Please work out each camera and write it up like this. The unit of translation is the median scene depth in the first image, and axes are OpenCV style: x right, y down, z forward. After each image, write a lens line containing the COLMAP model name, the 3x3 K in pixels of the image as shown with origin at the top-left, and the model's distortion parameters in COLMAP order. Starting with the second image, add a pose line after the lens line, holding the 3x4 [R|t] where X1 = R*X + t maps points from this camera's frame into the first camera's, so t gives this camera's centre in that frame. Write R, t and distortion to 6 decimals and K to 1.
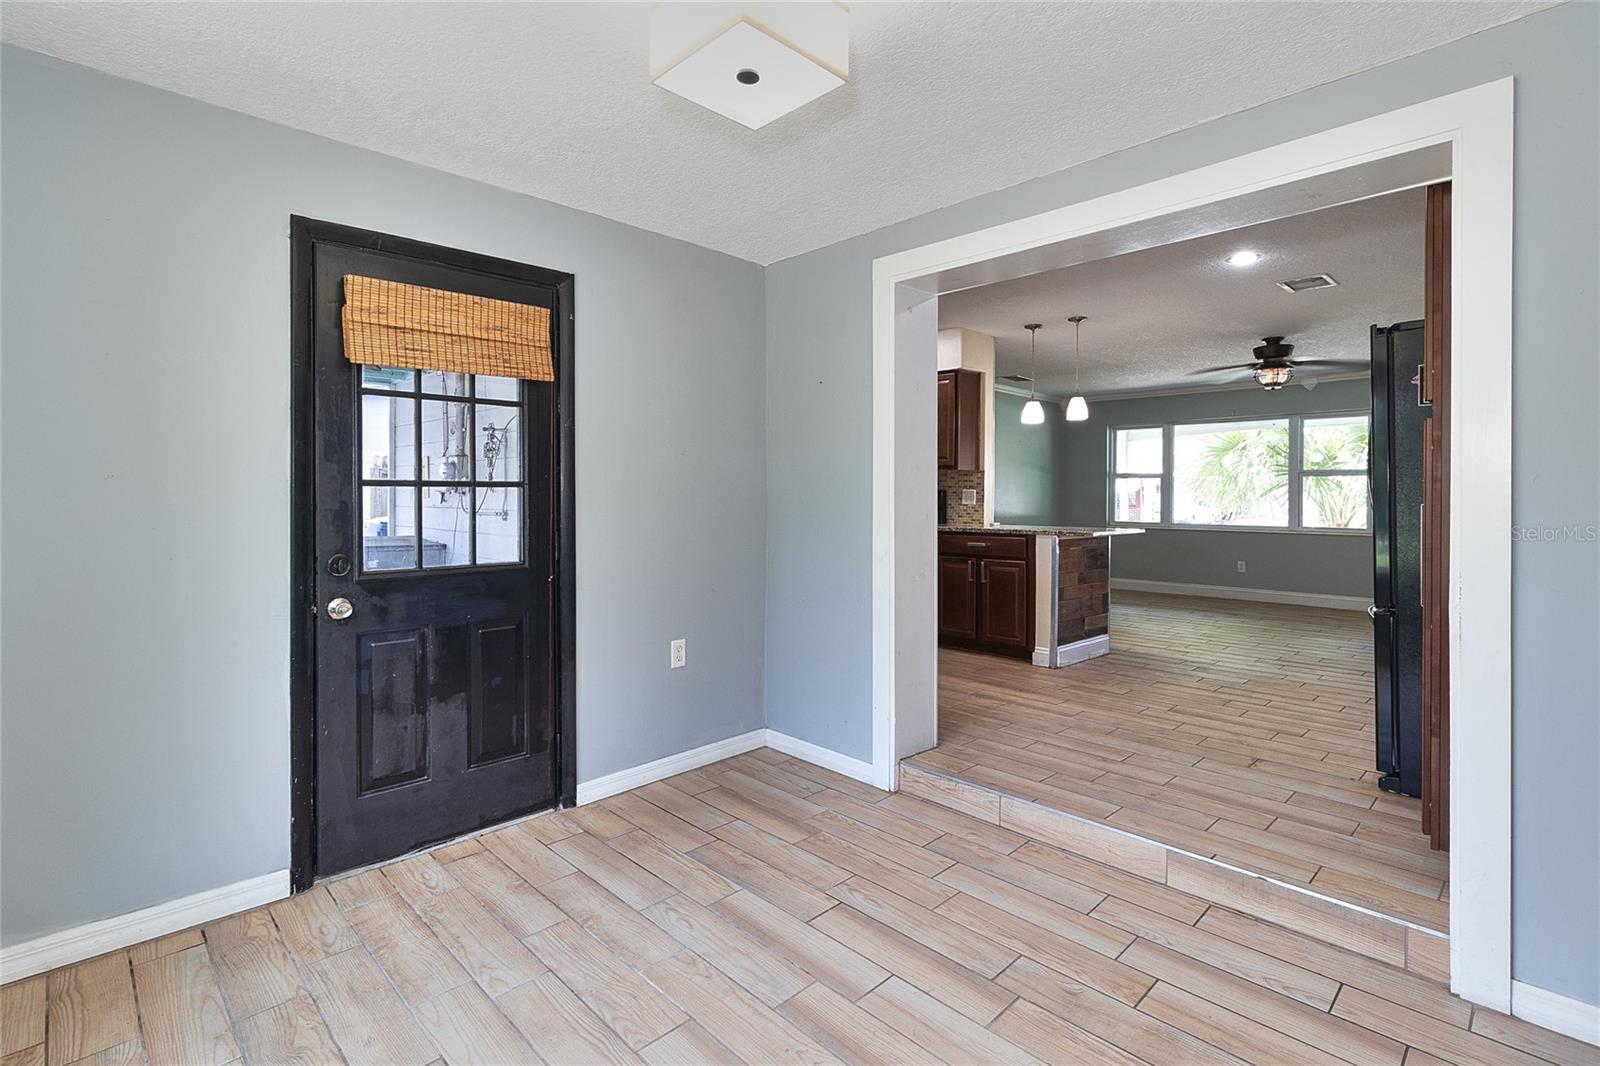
lens RADIAL K [[759.7, 0, 793.3], [0, 759.7, 499.5], [0, 0, 1]] dist [0.000931, -0.000410]
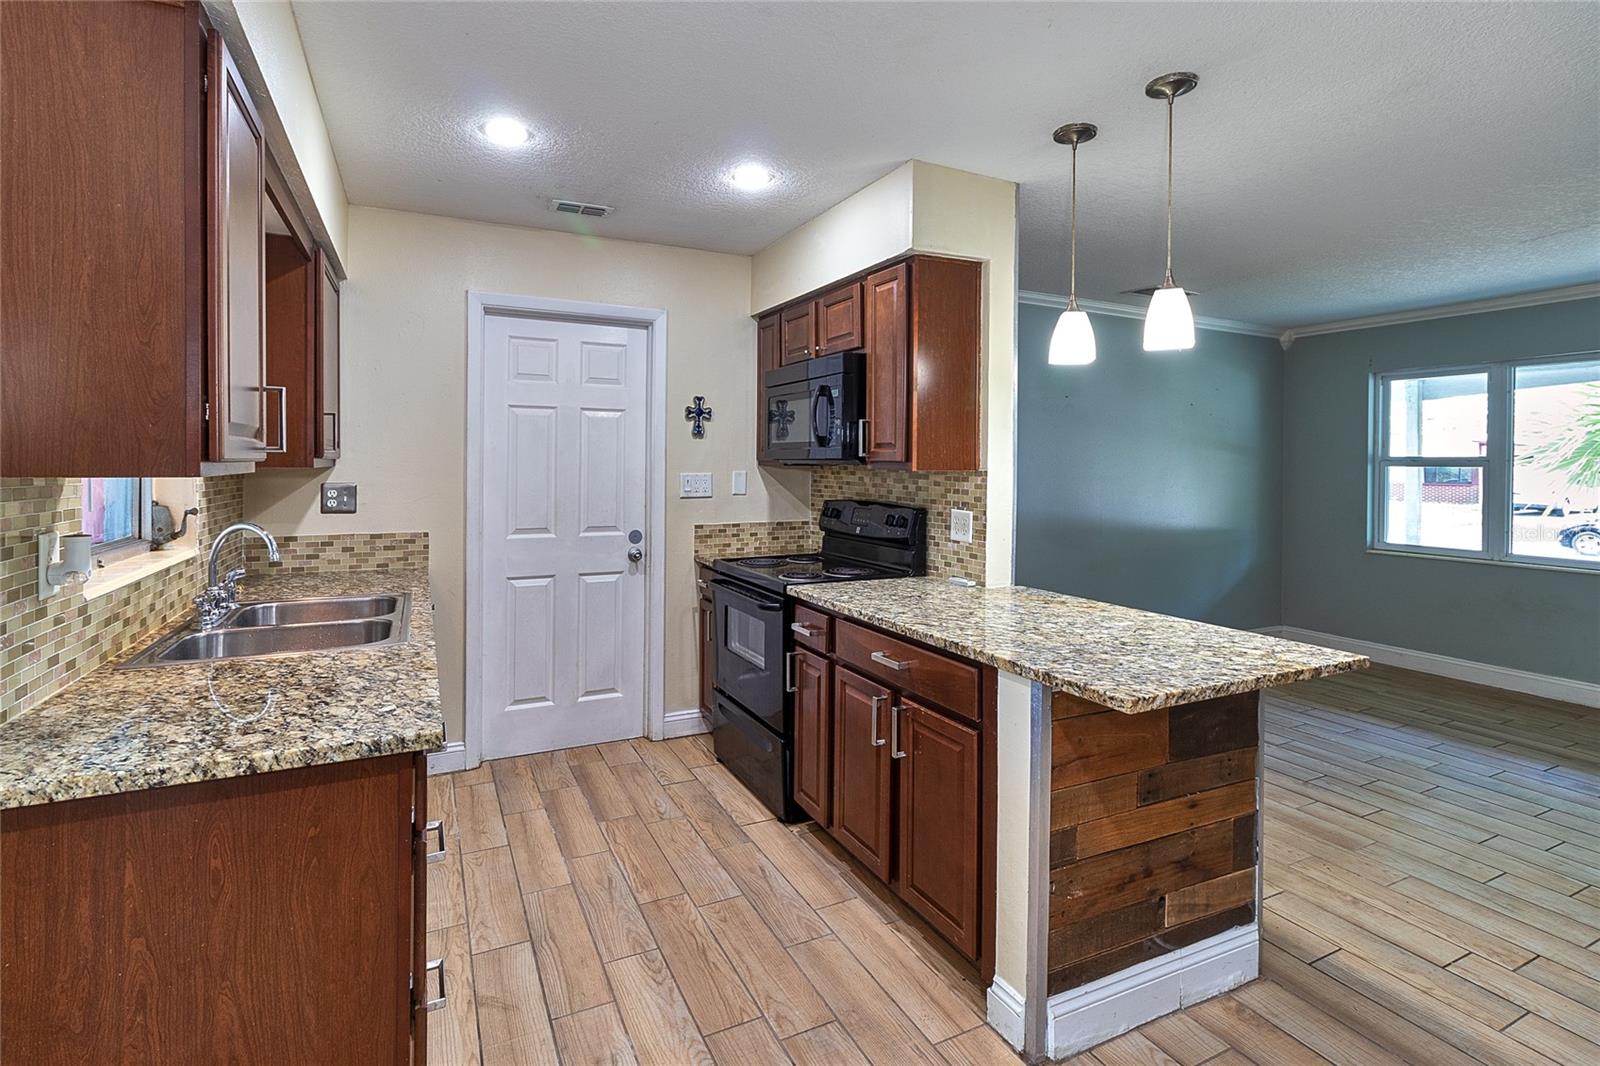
lens RADIAL K [[759.6, 0, 793.4], [0, 759.6, 464.3], [0, 0, 1]] dist [-0.000941, -0.000012]
pose [[0.951076, 0.002357, -0.308949, 0.622456], [-0.003419, 0.999990, -0.002898, -0.089901], [0.308939, 0.003812, 0.951074, 1.144740]]
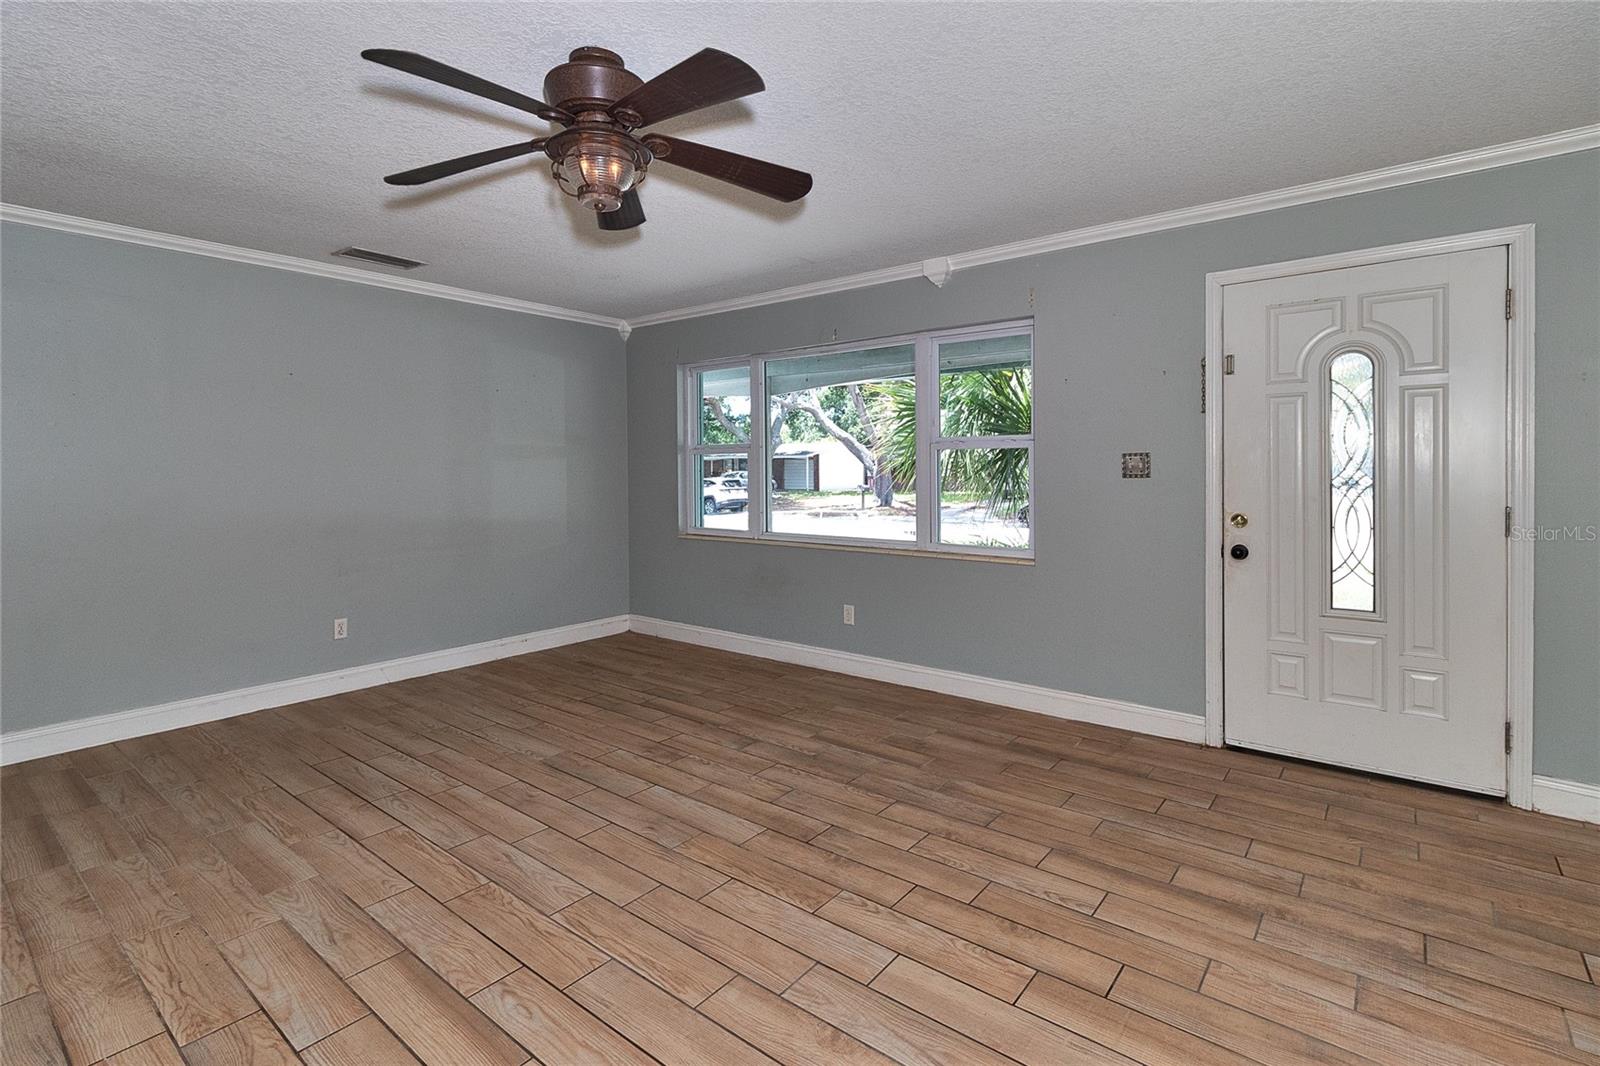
lens RADIAL K [[757.2, 0, 792.0], [0, 757.2, 481.4], [0, 0, 1]] dist [0.001145, 0.000242]
pose [[0.992496, -0.014780, 0.121381, 1.494374], [0.012987, 0.999795, 0.015545, -0.053537], [-0.121586, -0.013851, 0.992484, 1.419358]]
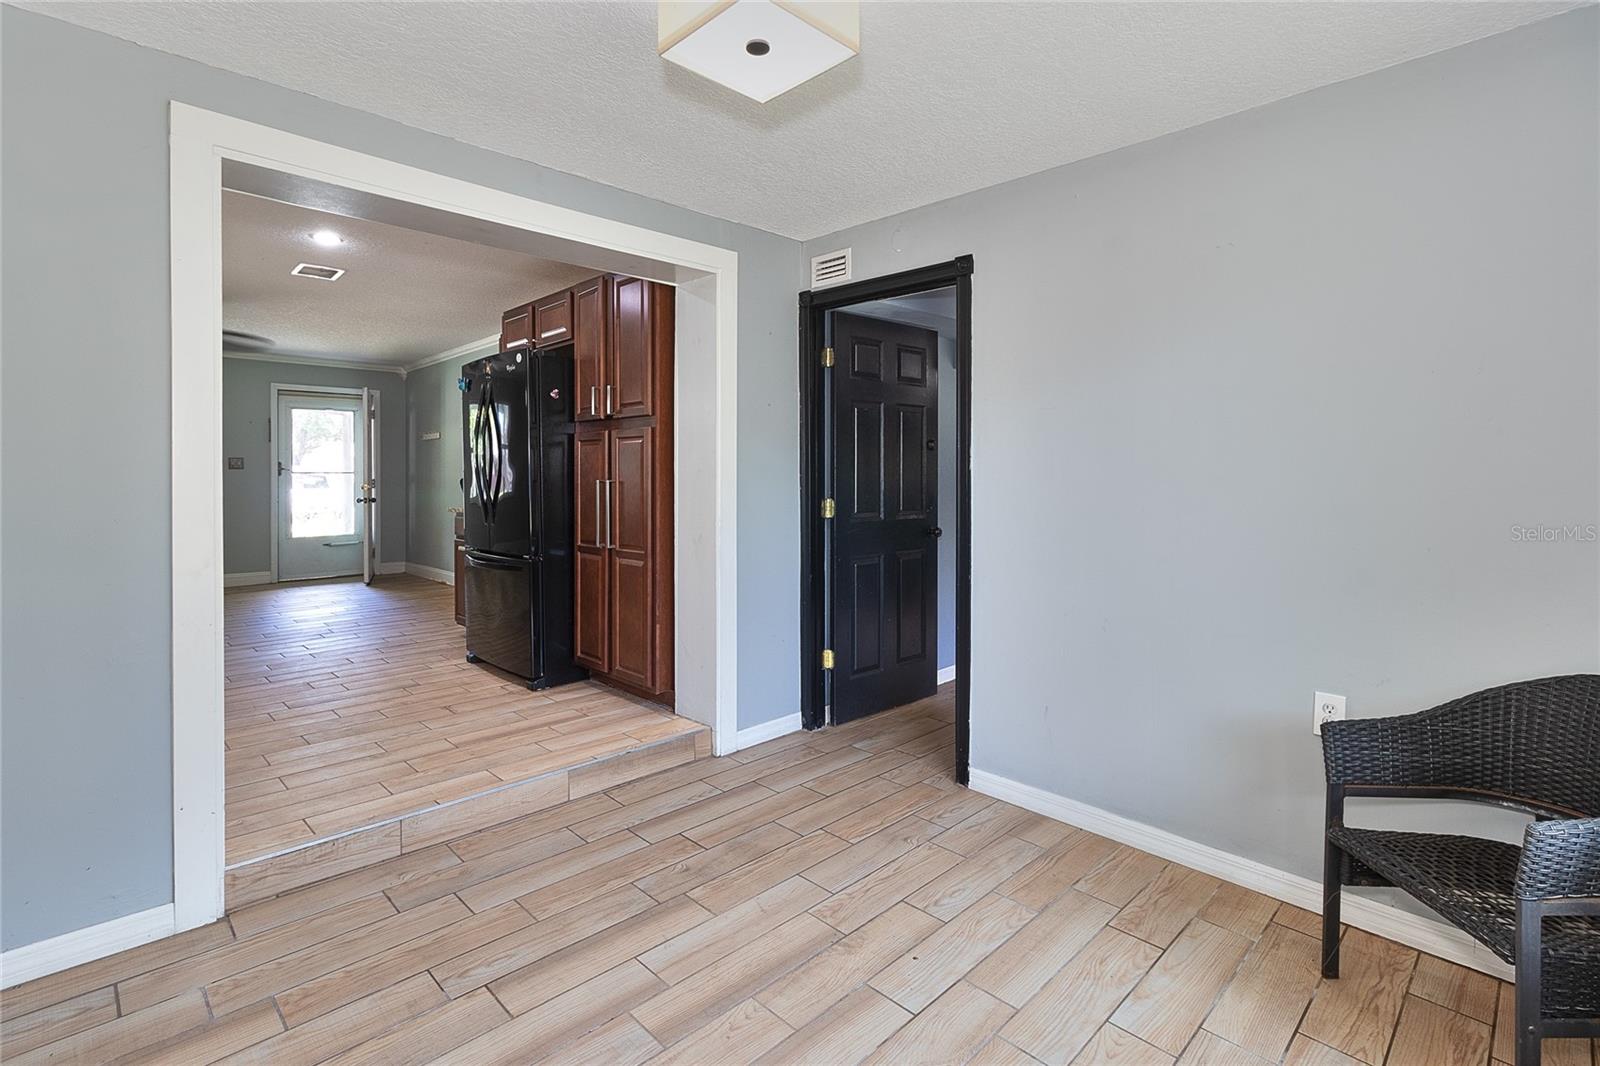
lens RADIAL K [[757.2, 0, 792.0], [0, 757.2, 481.4], [0, 0, 1]] dist [0.001145, 0.000242]
pose [[-0.005749, -0.008467, 0.999948, -0.615382], [0.003454, 0.999958, 0.008487, -0.003921], [-0.999978, 0.003503, -0.005719, 0.574842]]
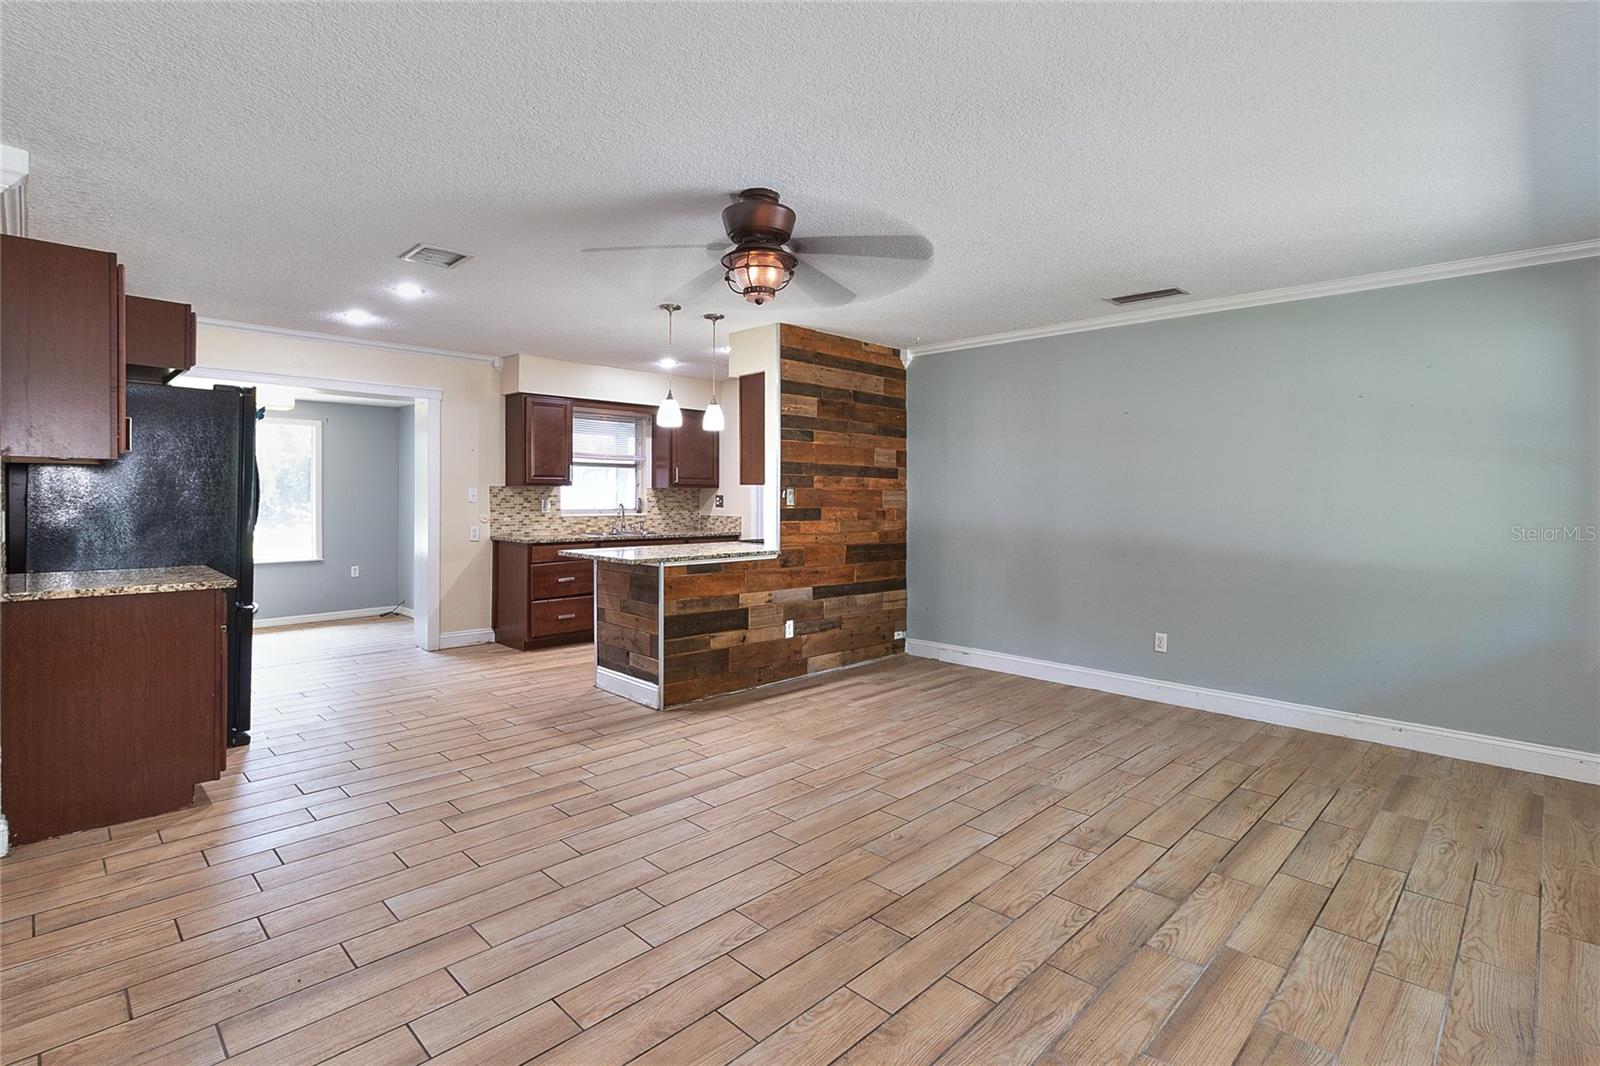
lens RADIAL K [[759.7, 0, 793.3], [0, 759.7, 499.5], [0, 0, 1]] dist [0.000931, -0.000410]
pose [[0.019850, 0.001185, -0.999802, 2.455239], [-0.009148, 0.999958, 0.001003, -0.050277], [0.999761, 0.009126, 0.019860, 2.240349]]
